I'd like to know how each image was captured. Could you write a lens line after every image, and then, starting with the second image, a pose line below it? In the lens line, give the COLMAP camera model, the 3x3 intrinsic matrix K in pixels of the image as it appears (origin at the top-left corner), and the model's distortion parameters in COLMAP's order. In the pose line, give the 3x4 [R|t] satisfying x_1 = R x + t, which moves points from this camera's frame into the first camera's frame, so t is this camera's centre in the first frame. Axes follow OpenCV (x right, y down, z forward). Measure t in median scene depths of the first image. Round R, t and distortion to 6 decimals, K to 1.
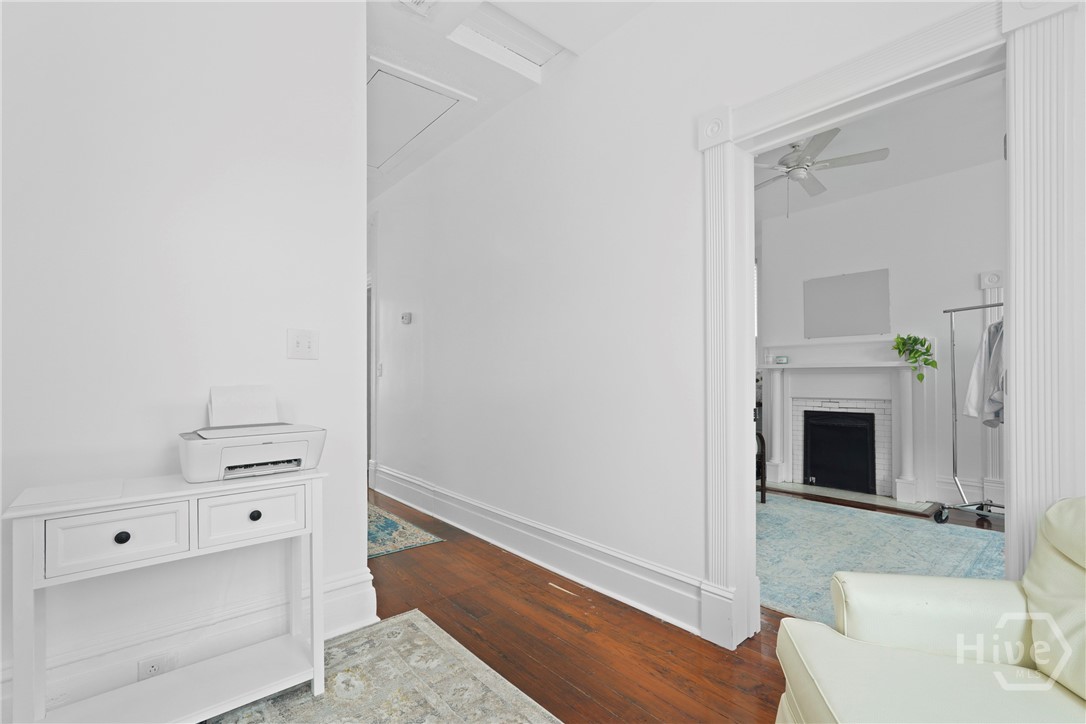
lens RADIAL K [[479.6, 0, 543.7], [0, 479.6, 370.7], [0, 0, 1]] dist [-0.012193, 0.003837]
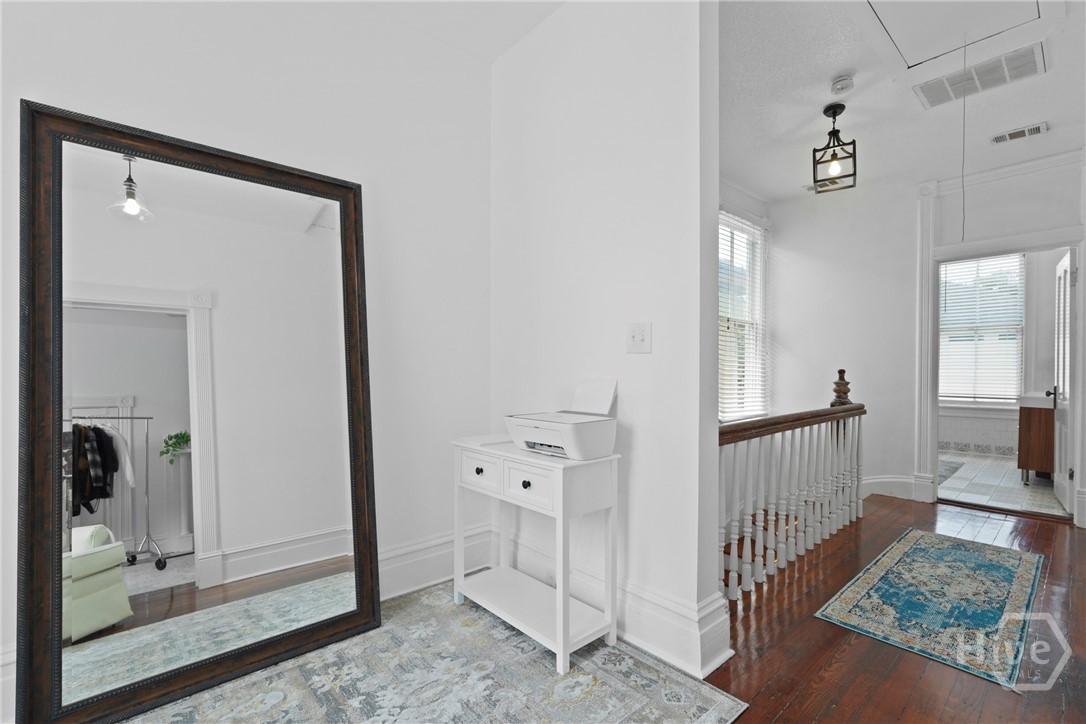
lens RADIAL K [[479.6, 0, 552.7], [0, 479.6, 377.5], [0, 0, 1]] dist [-0.012193, 0.003837]
pose [[0.009161, 0.015684, -0.999835, 0.453238], [0.010169, 0.999824, 0.015777, 0.007841], [0.999906, -0.010312, 0.009000, 0.775085]]
